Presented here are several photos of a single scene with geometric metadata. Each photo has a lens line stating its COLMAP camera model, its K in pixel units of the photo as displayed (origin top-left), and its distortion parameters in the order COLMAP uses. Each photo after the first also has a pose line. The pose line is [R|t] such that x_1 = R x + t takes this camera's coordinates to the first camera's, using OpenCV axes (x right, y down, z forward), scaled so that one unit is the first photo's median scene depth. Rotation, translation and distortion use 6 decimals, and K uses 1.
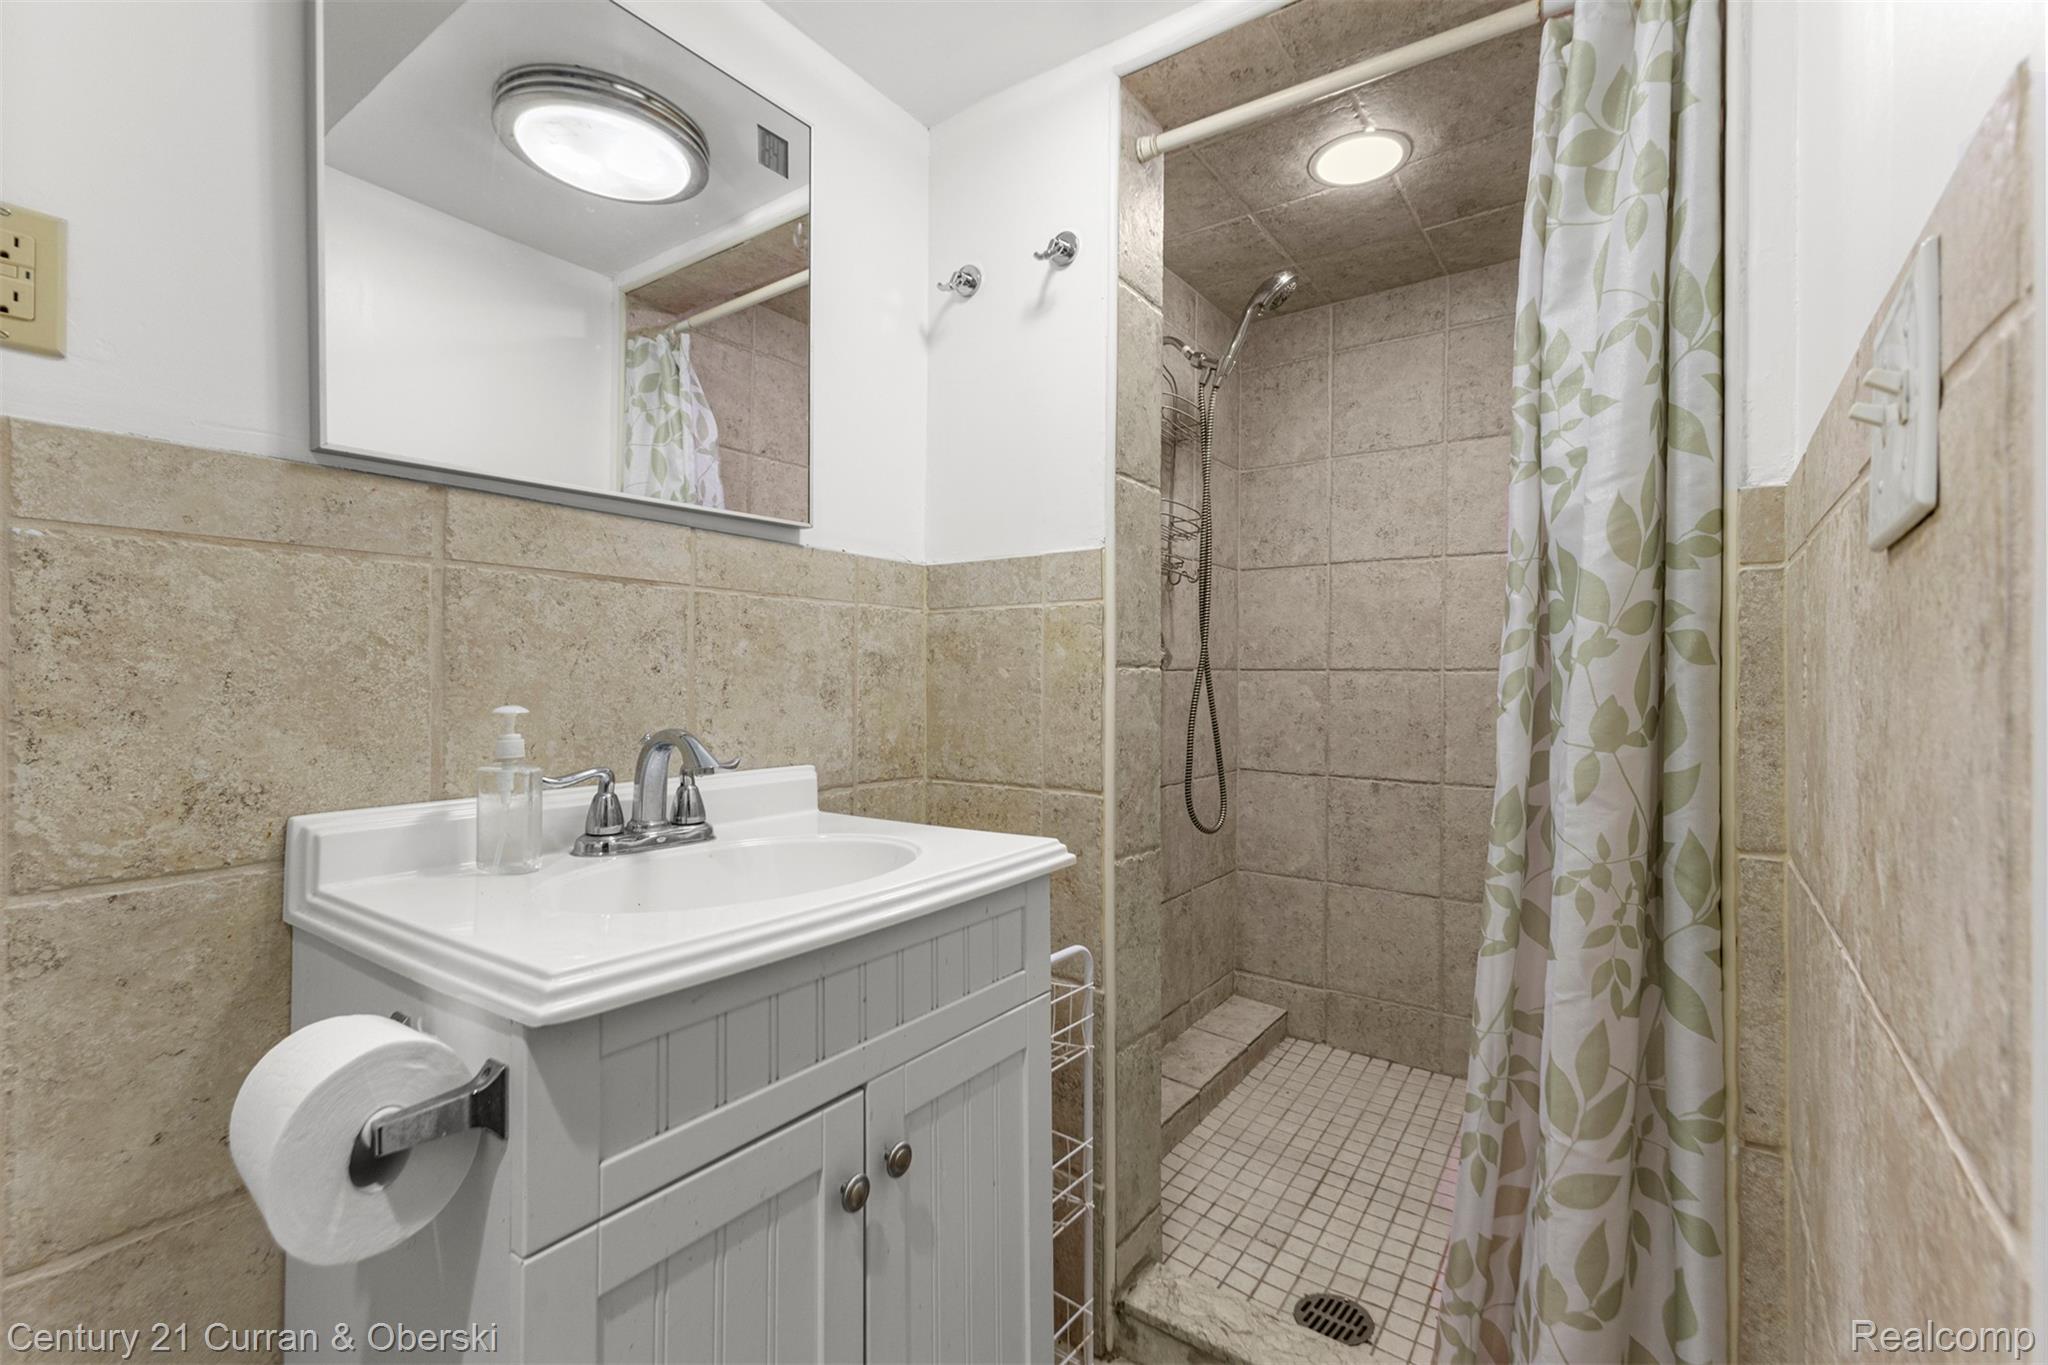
lens RADIAL K [[885.7, 0, 1047.0], [0, 885.7, 662.5], [0, 0, 1]] dist [0.005537, 0.000415]
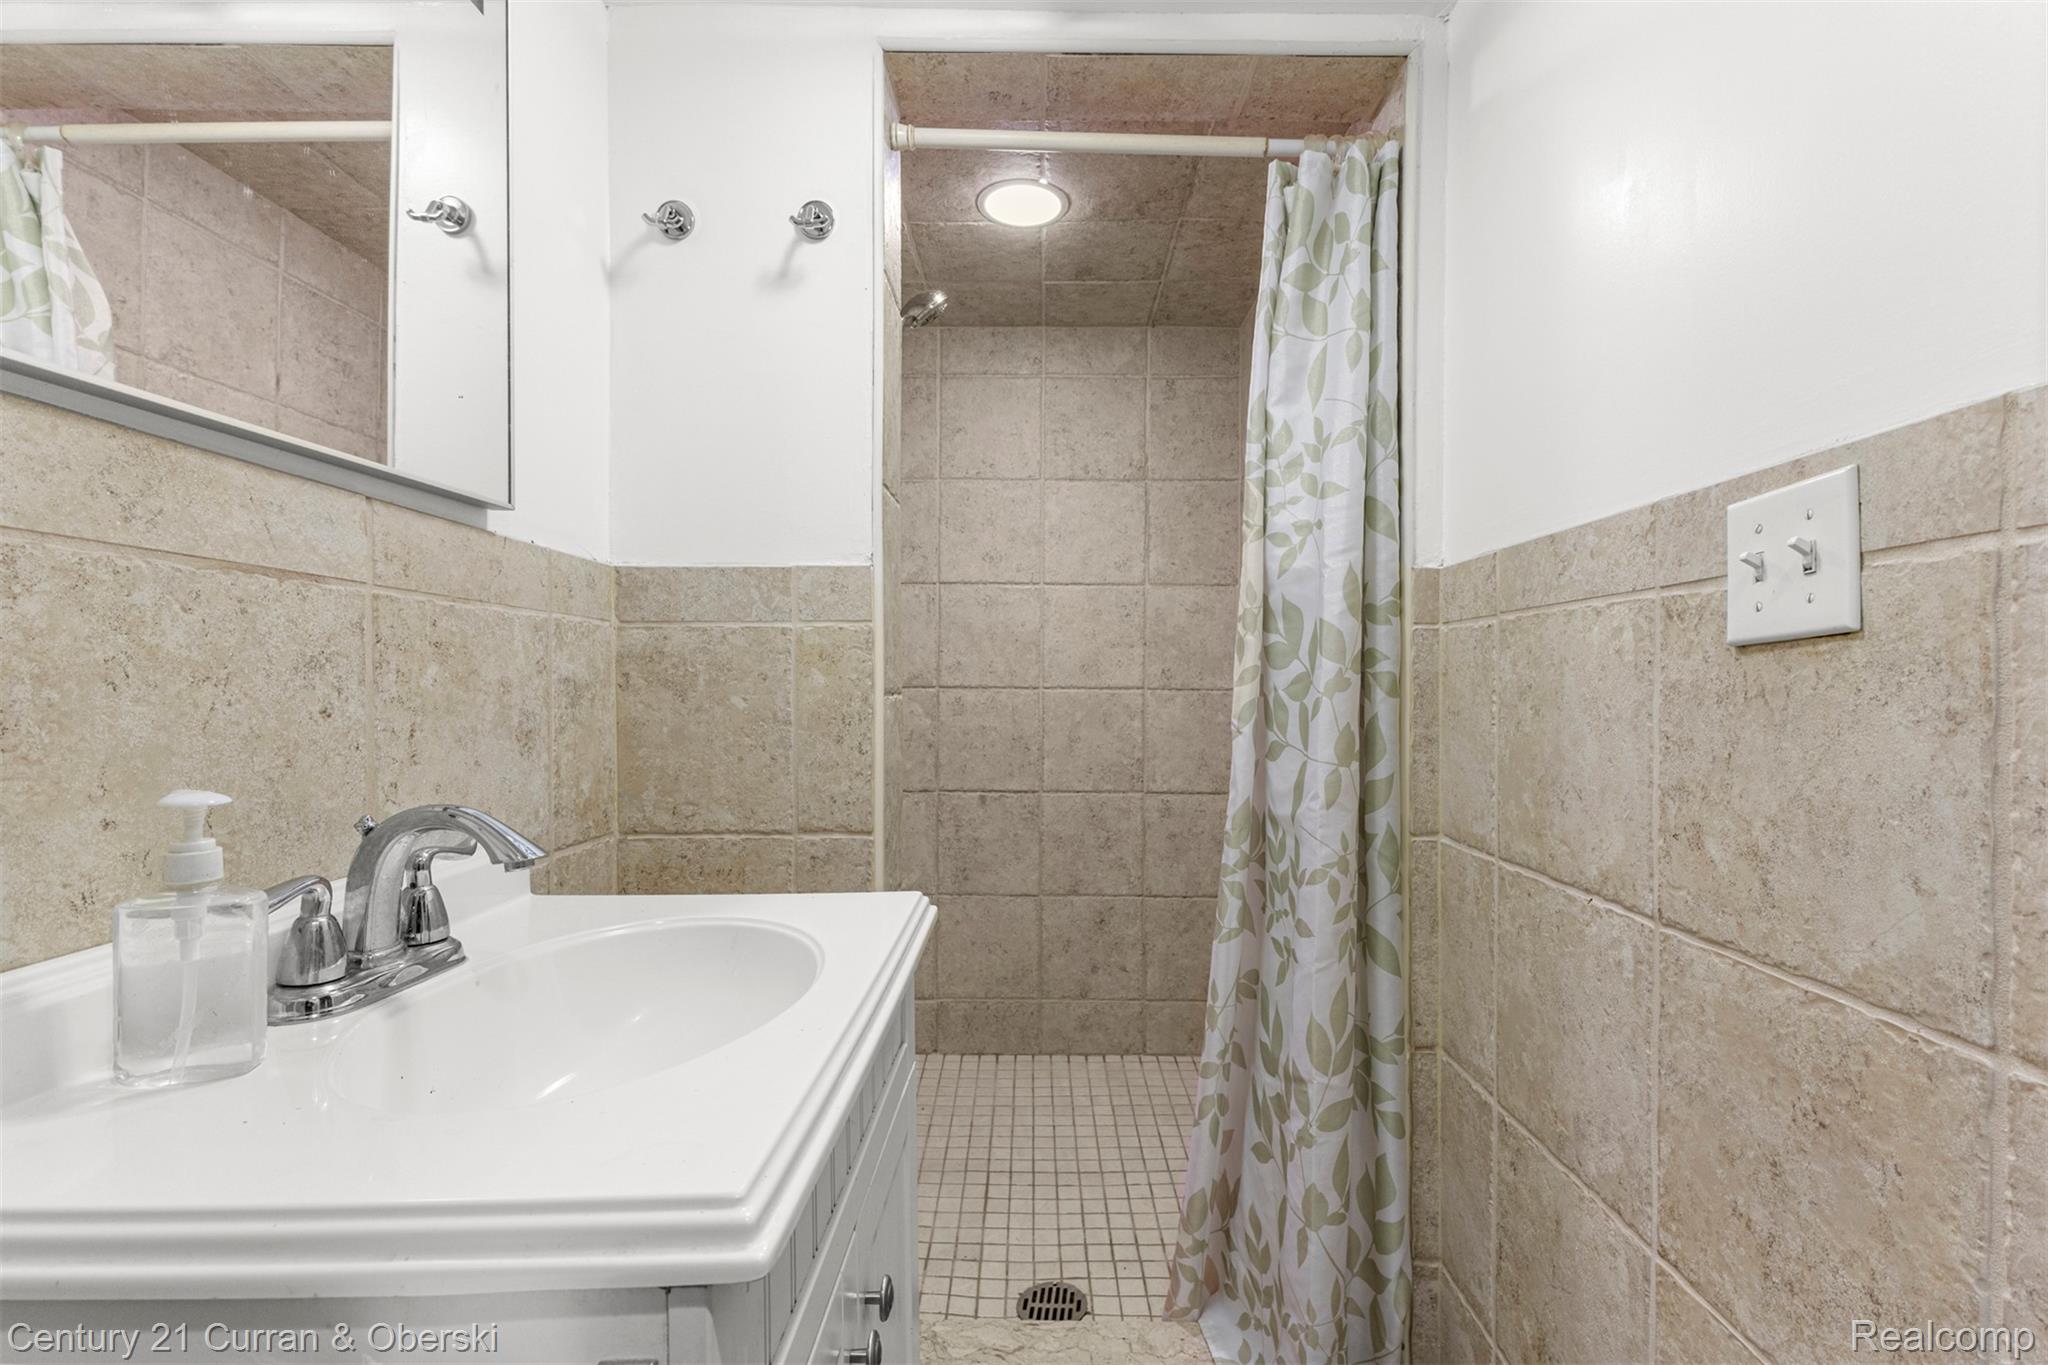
lens RADIAL K [[910.2, 0, 1044.4], [0, 910.2, 680.1], [0, 0, 1]] dist [0.003114, 0.000622]
pose [[0.820749, 0.001151, 0.571288, -0.314383], [-0.009683, 0.999882, 0.011896, -0.023496], [-0.571207, -0.015296, 0.820664, 0.122298]]
